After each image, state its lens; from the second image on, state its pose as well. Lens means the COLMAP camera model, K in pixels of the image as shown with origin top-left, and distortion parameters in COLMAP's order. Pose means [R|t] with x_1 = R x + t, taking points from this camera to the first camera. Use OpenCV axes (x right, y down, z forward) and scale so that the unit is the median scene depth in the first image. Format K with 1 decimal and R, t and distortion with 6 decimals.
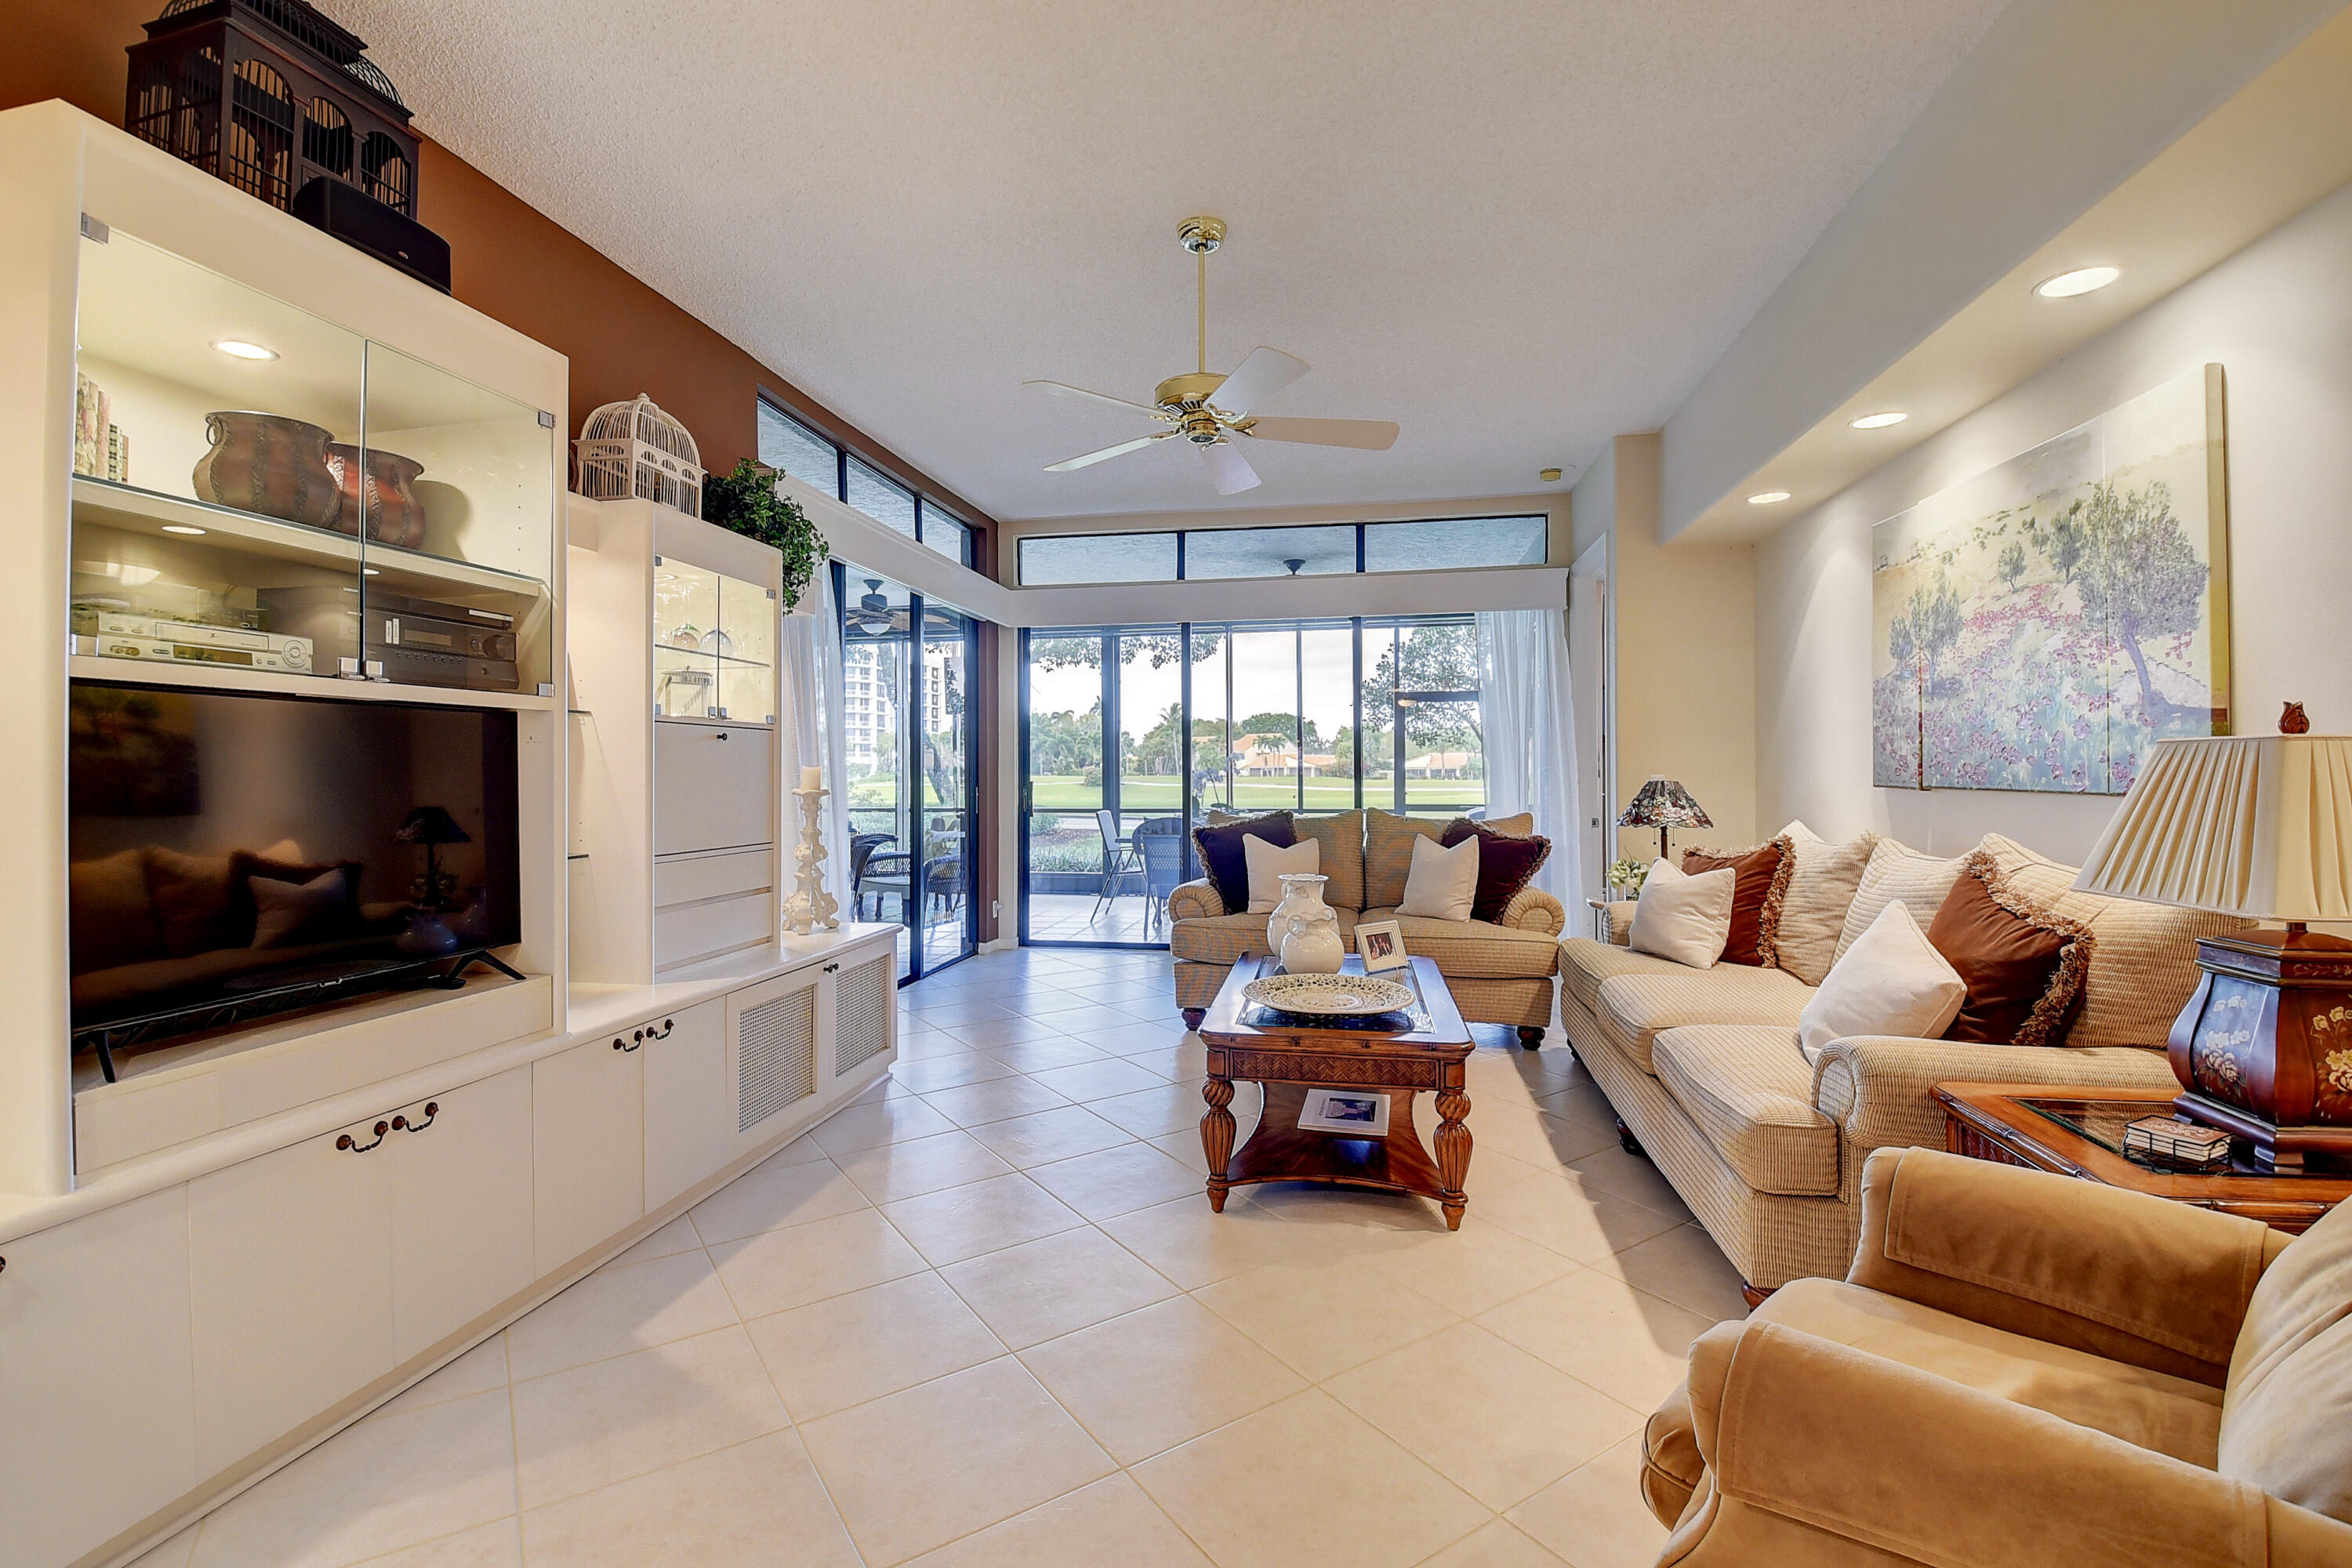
lens RADIAL K [[1026.4, 0, 1175.4], [0, 1026.4, 756.5], [0, 0, 1]] dist [0.000589, -0.015690]
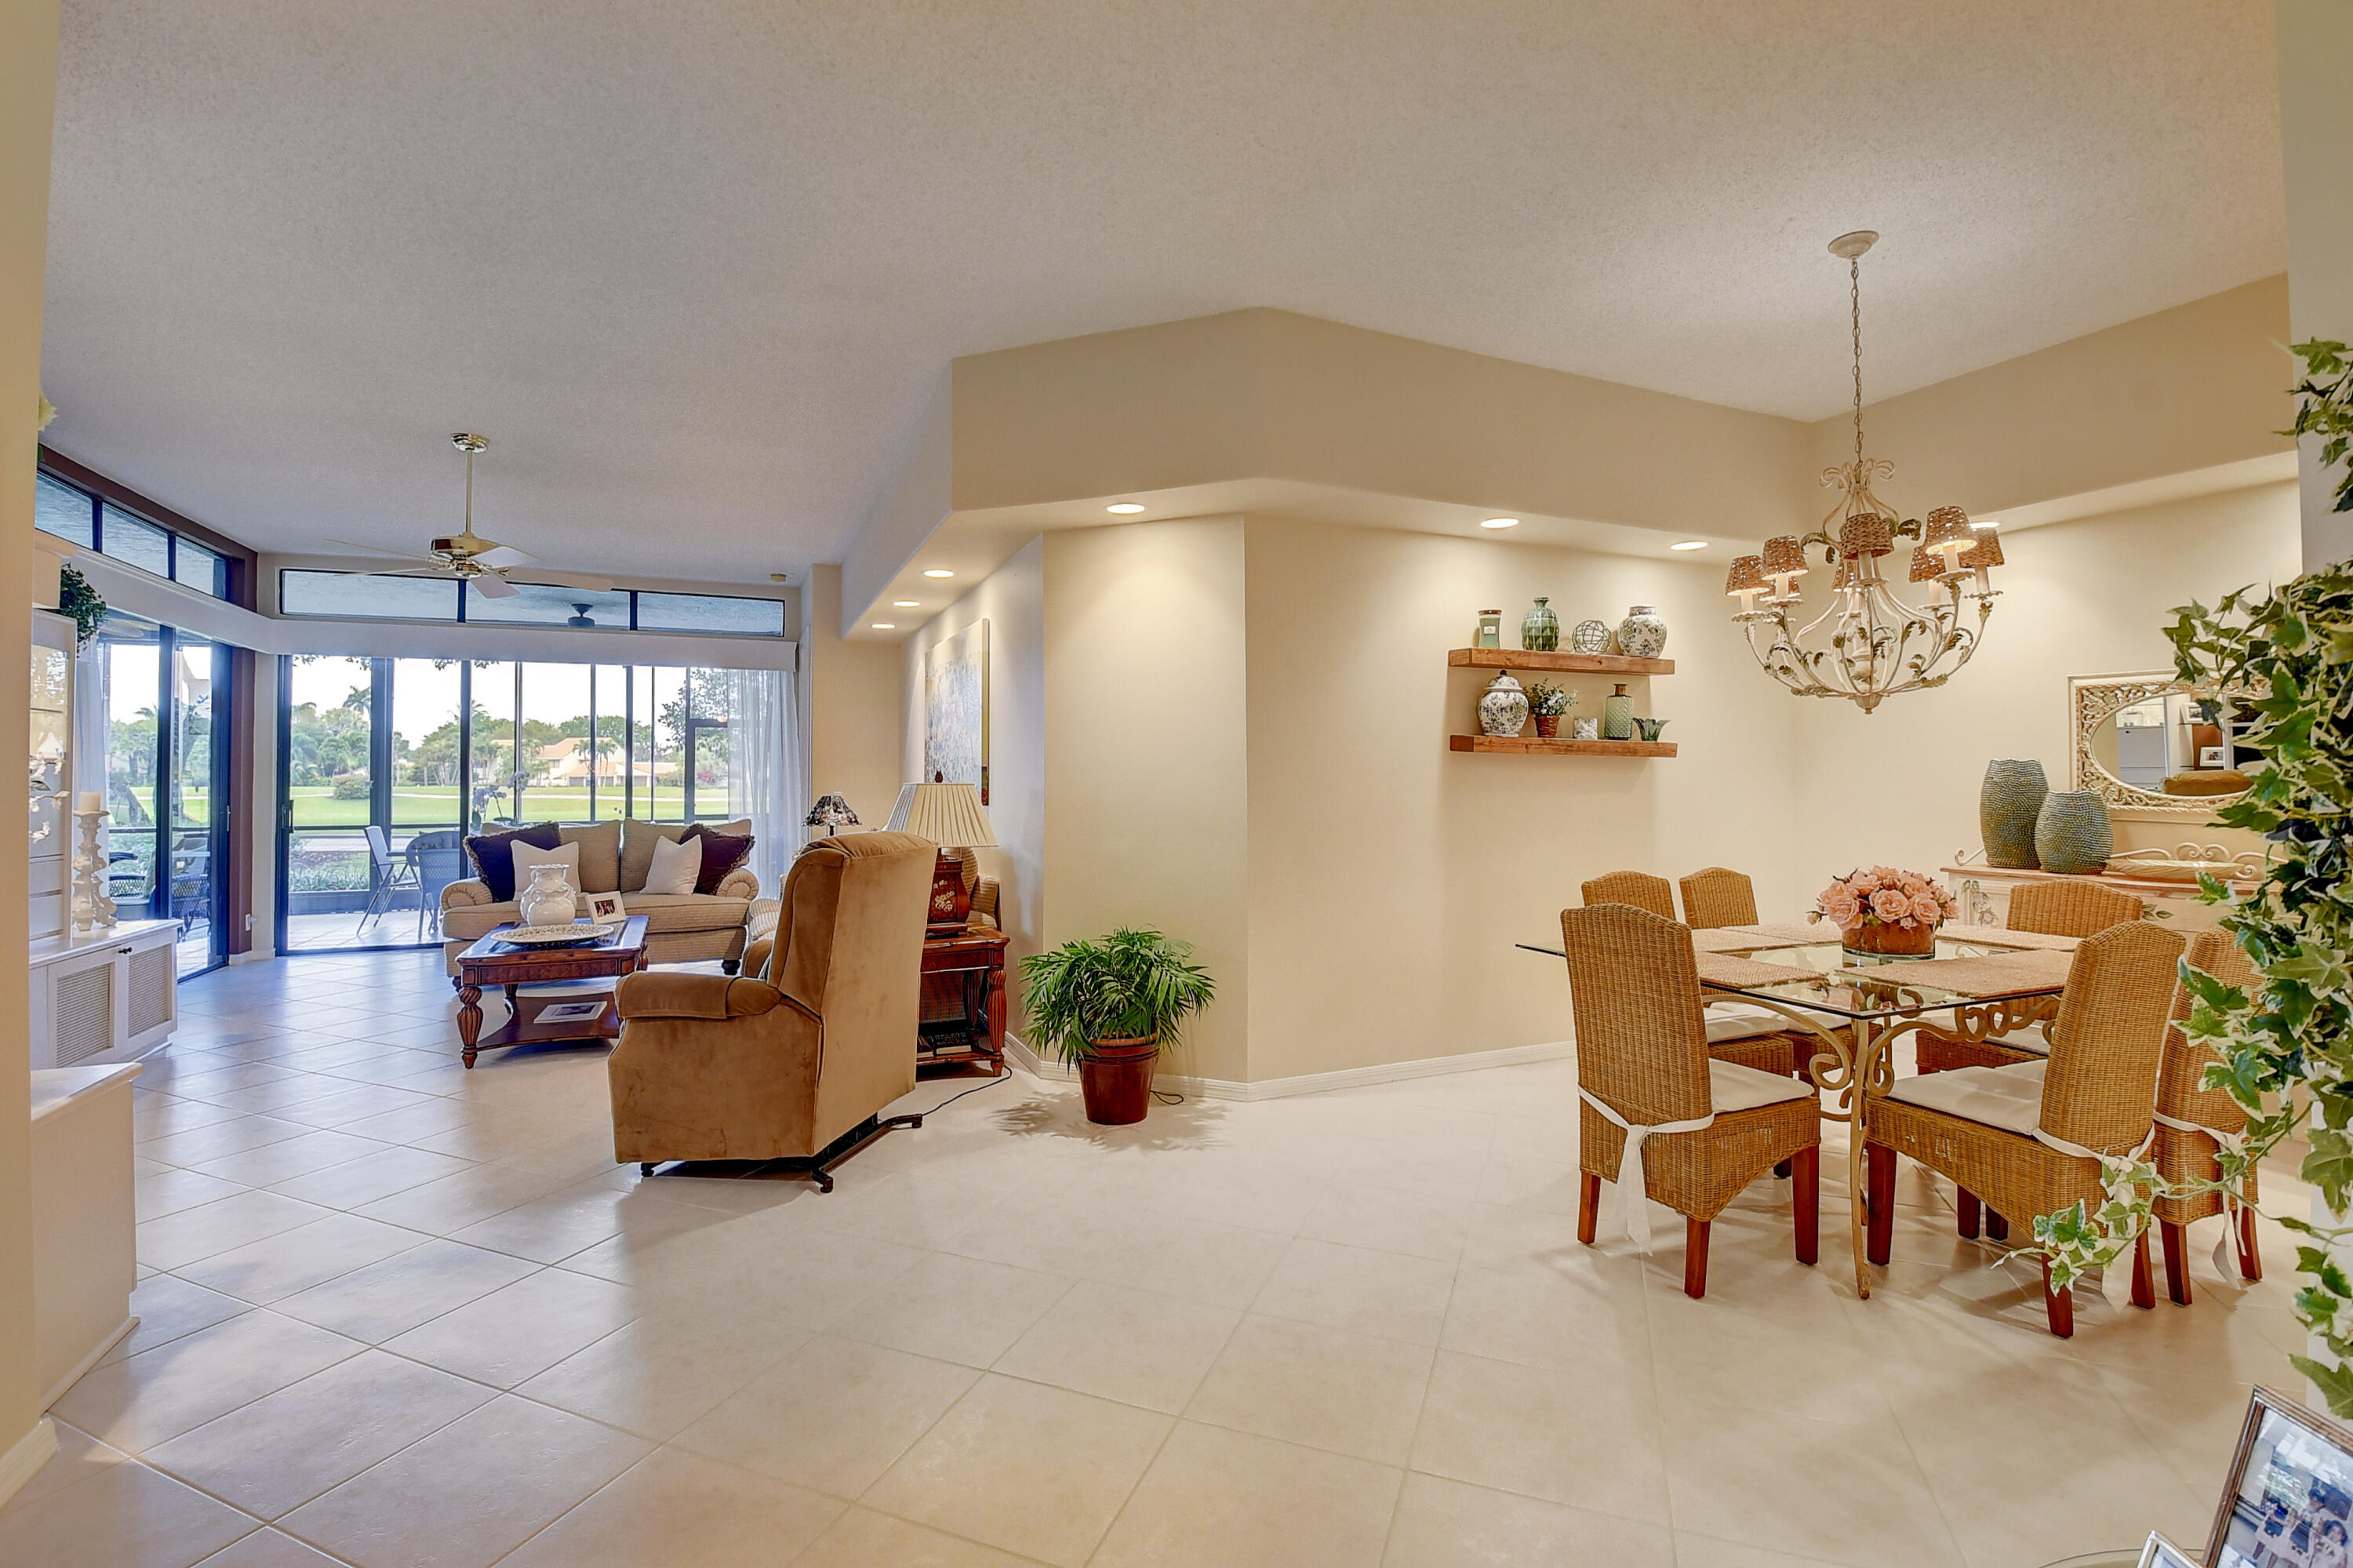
lens RADIAL K [[1026.8, 0, 1152.5], [0, 1026.8, 747.9], [0, 0, 1]] dist [0.000589, -0.015690]
pose [[0.831518, 0.014014, 0.555322, 0.029250], [-0.005006, 0.999830, -0.017735, -0.032977], [-0.555476, 0.011967, 0.831447, -0.792548]]
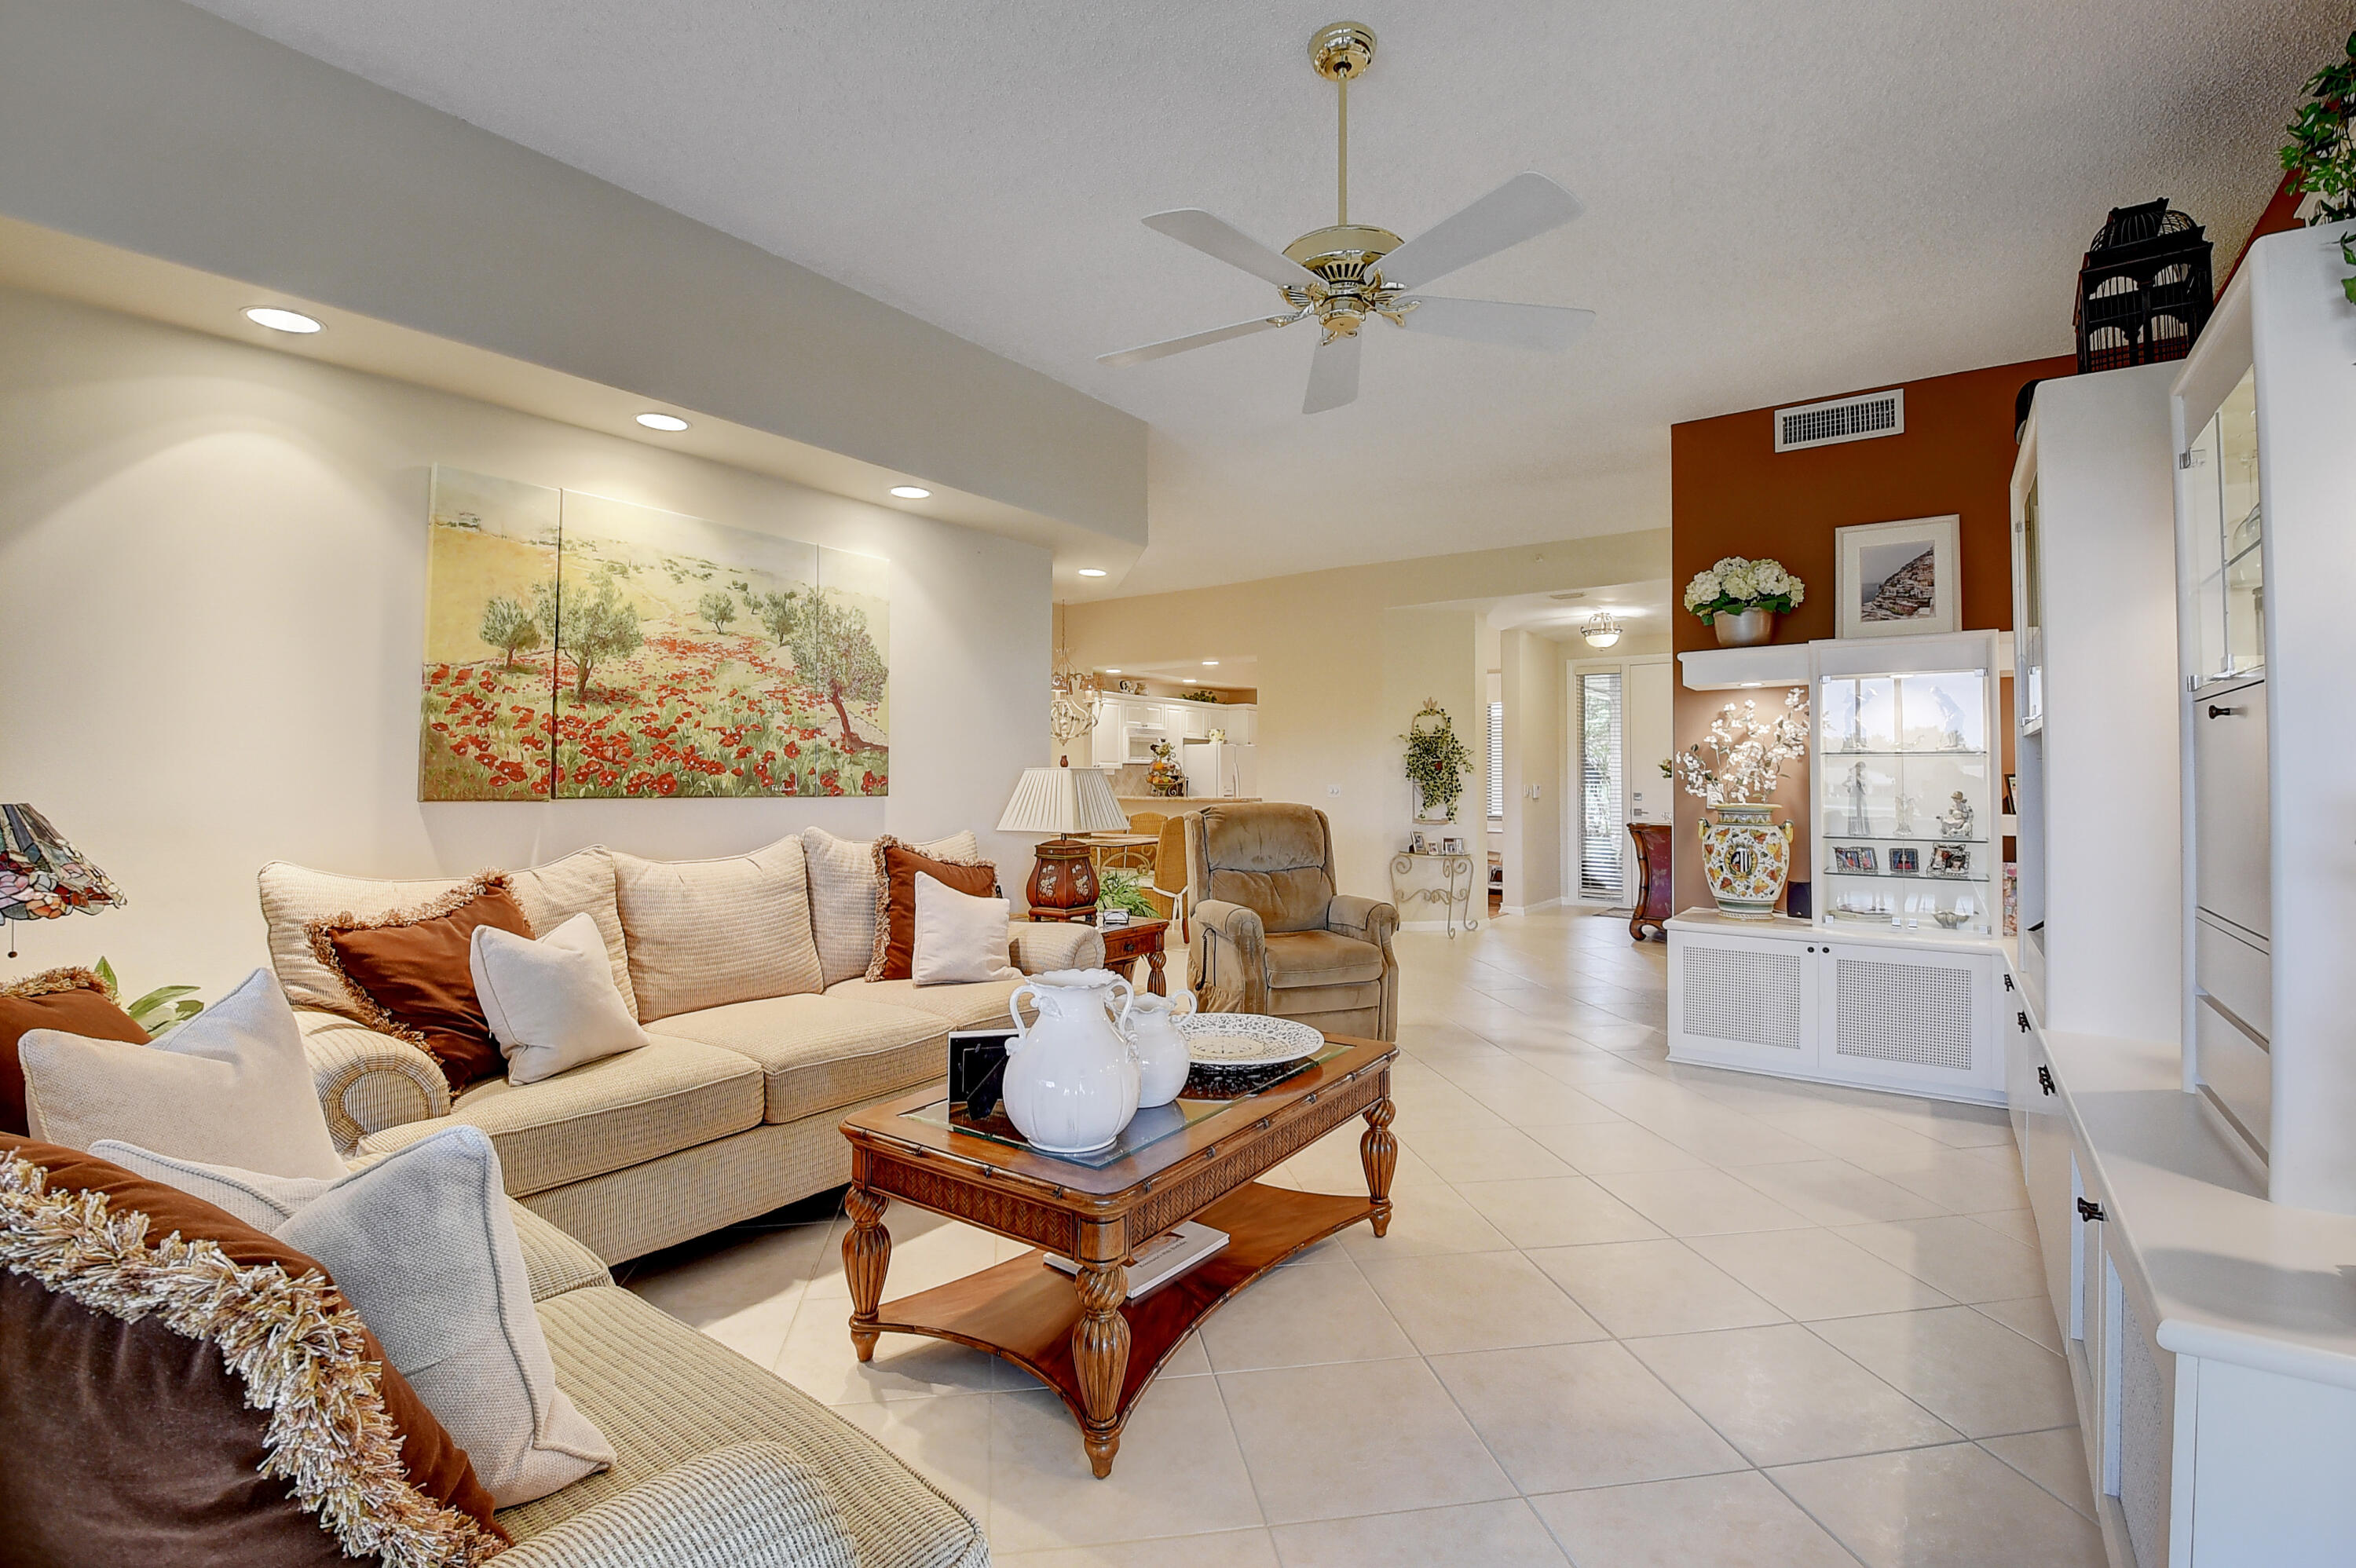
lens RADIAL K [[1028.0, 0, 1162.0], [0, 1028.0, 777.6], [0, 0, 1]] dist [0.000589, -0.015690]
pose [[-0.896722, 0.001676, 0.442590, -0.167418], [-0.005475, 0.999874, -0.014878, 0.022274], [-0.442560, -0.015764, -0.896600, 1.623888]]
